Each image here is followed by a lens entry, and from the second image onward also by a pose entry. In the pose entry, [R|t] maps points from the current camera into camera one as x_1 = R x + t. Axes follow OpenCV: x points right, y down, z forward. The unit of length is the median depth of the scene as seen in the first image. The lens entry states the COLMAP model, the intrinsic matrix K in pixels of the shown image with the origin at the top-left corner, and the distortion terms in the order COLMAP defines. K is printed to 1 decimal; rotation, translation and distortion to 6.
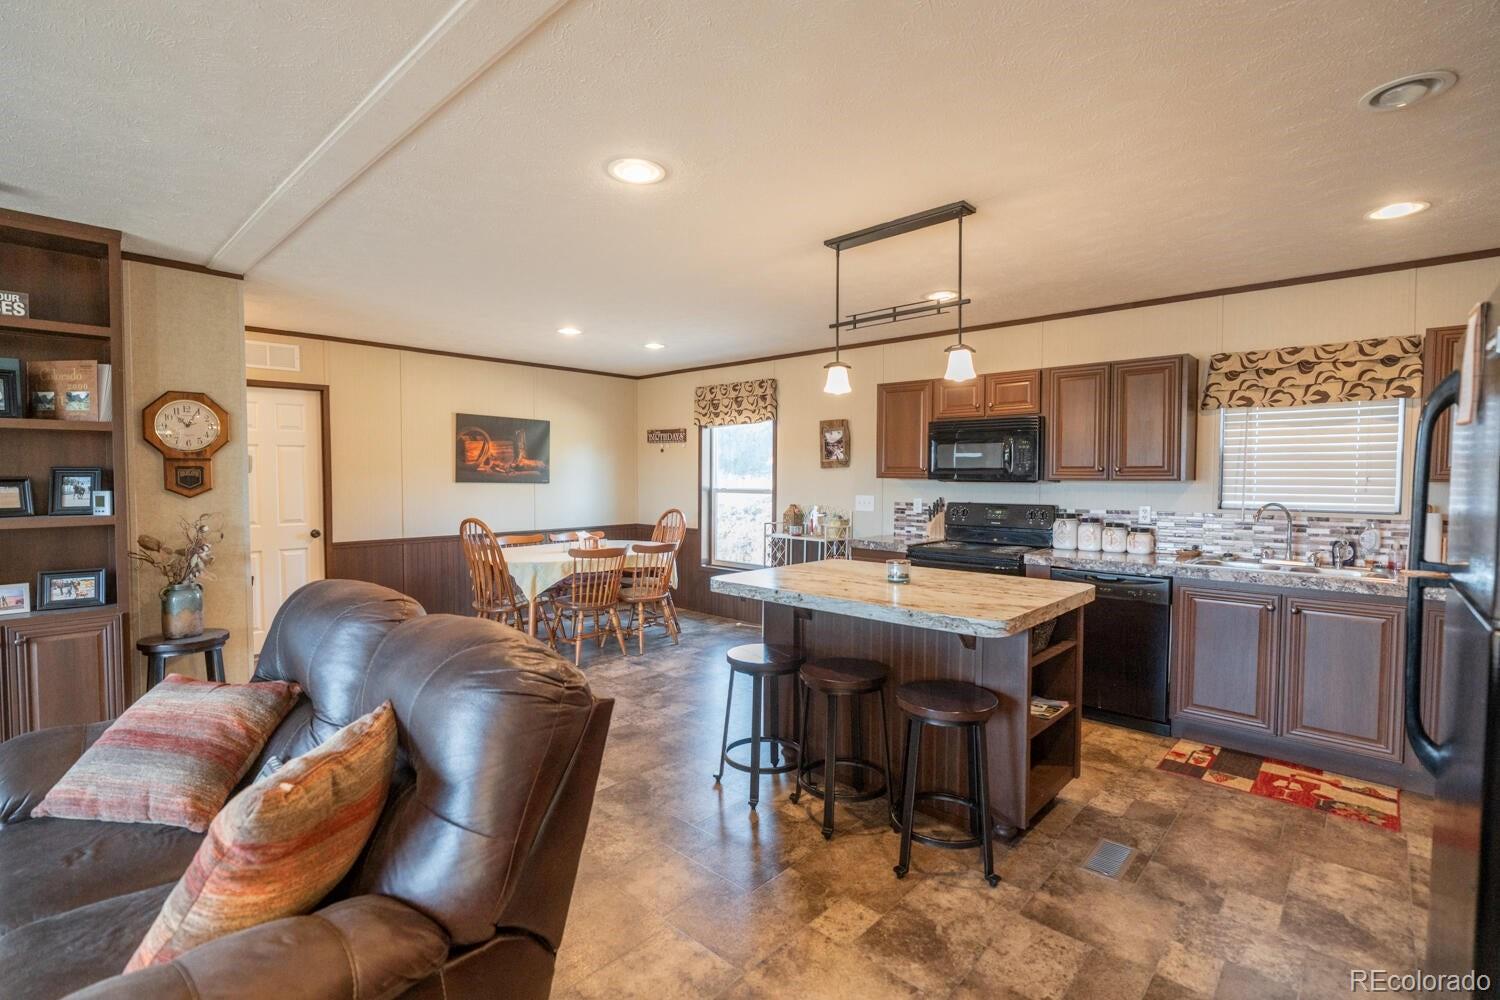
lens RADIAL K [[692.3, 0, 750.0], [0, 692.3, 500.0], [0, 0, 1]] dist [-0.004715, 0.000028]
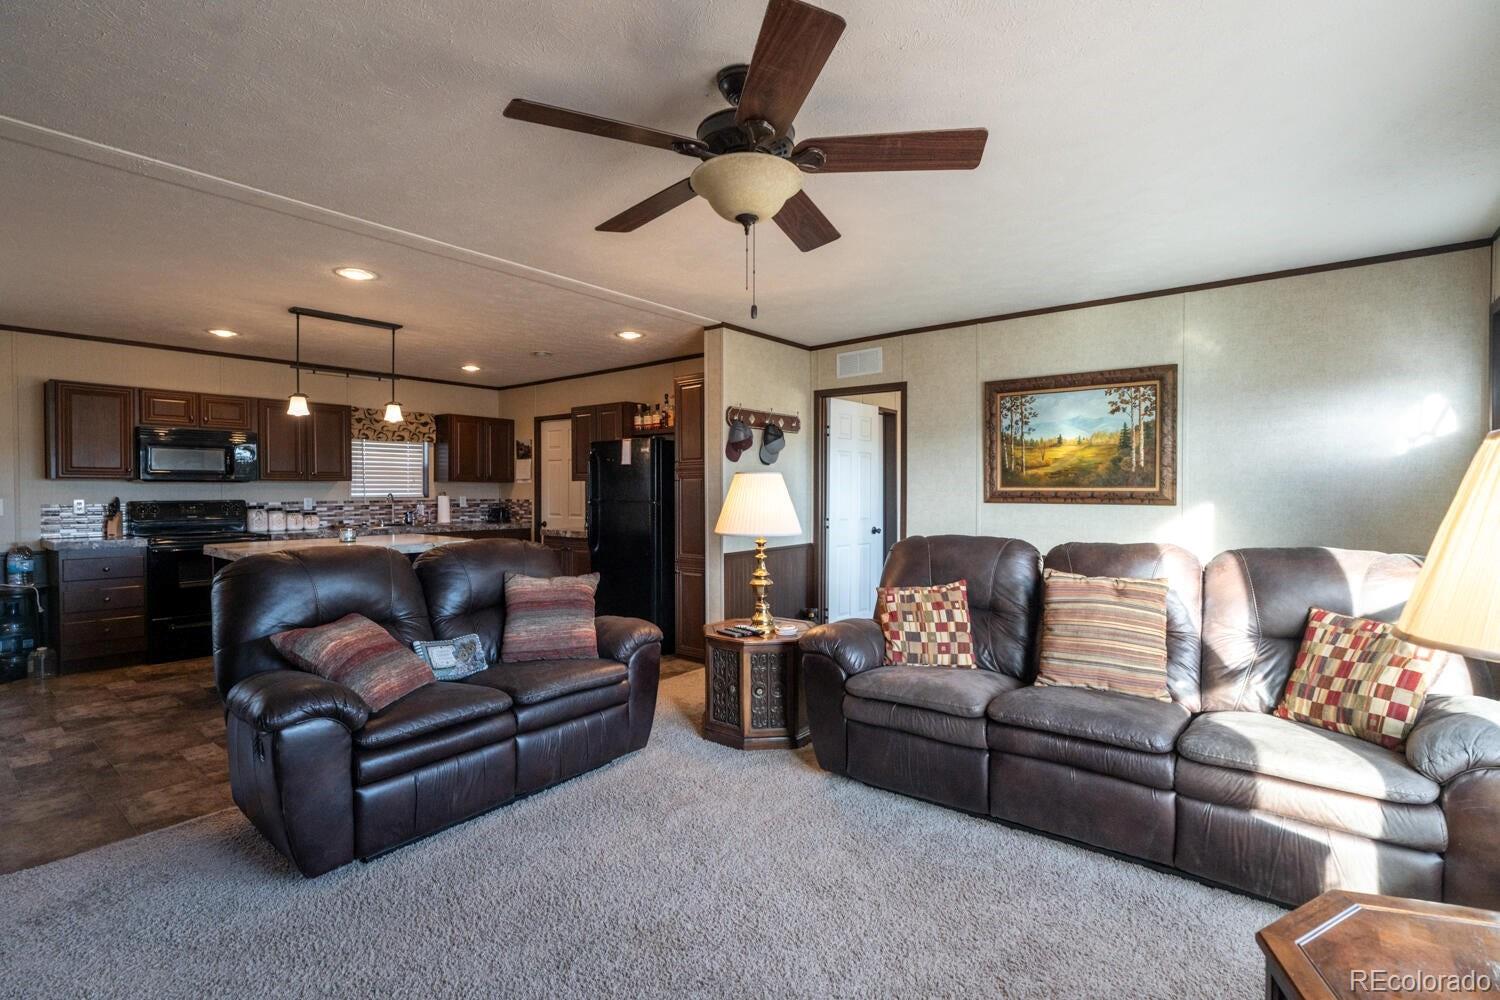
lens RADIAL K [[699.3, 0, 750.0], [0, 699.3, 500.0], [0, 0, 1]] dist [-0.004776, 0.001006]
pose [[-0.069652, -0.018247, 0.997404, -1.106995], [0.038098, 0.999055, 0.020938, 0.019033], [-0.996844, 0.039458, -0.068891, 0.152179]]
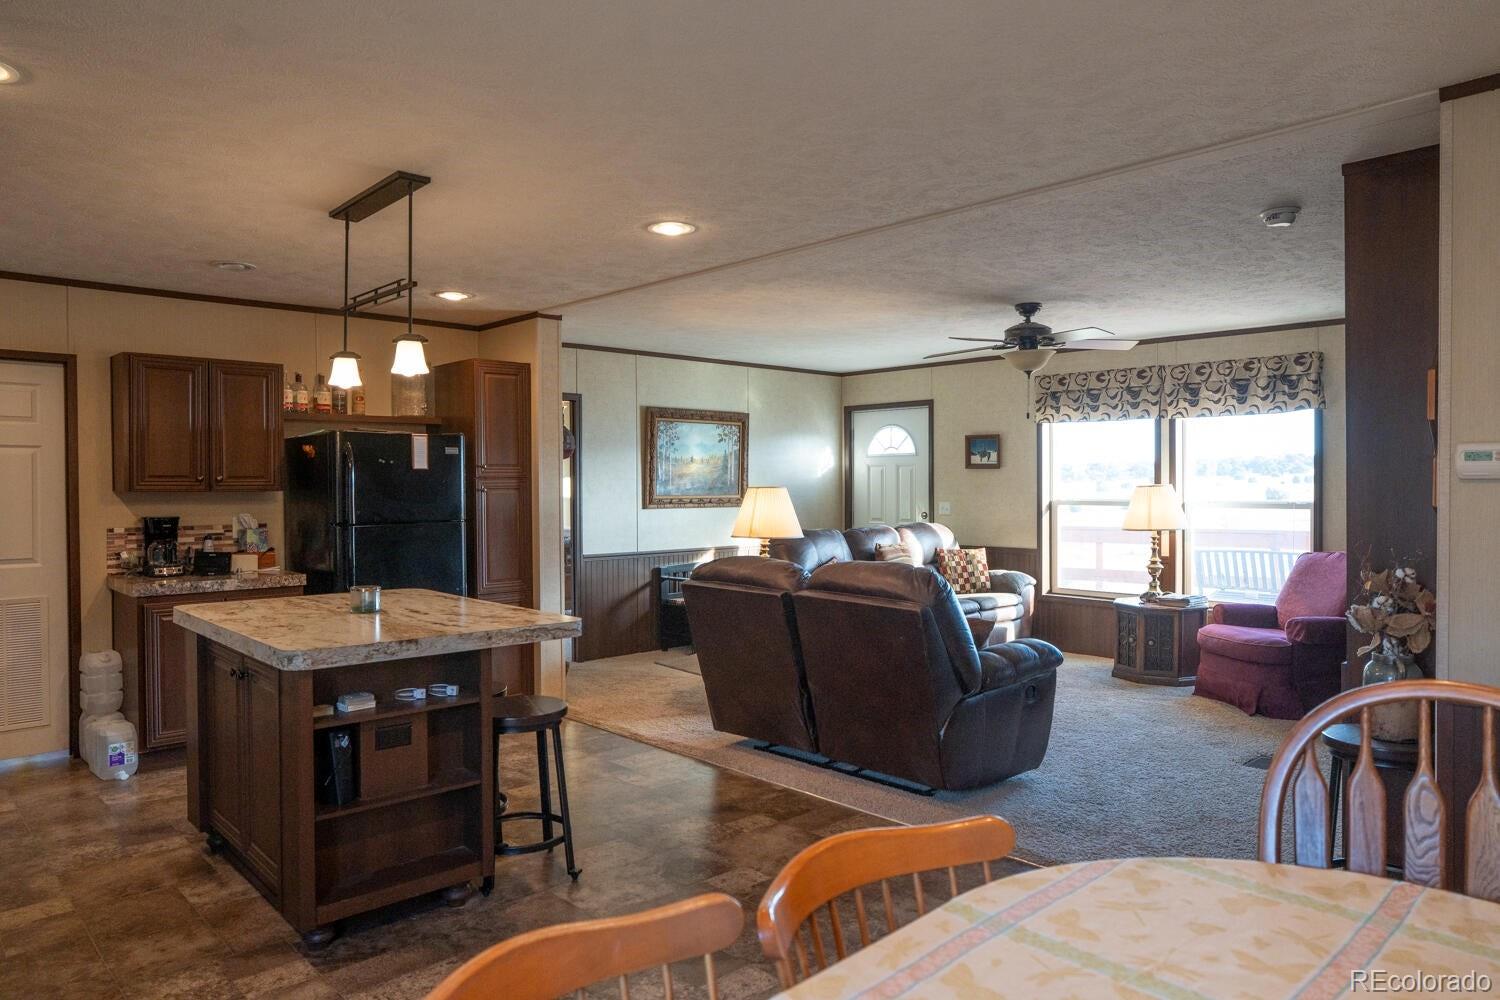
lens RADIAL K [[970.4, 0, 750.0], [0, 970.4, 500.0], [0, 0, 1]] dist [-0.015433, -0.000344]
pose [[-0.997649, -0.000368, 0.068536, -0.255257], [0.003339, 0.998537, 0.053972, -0.061231], [-0.068456, 0.054074, -0.996188, 1.650173]]
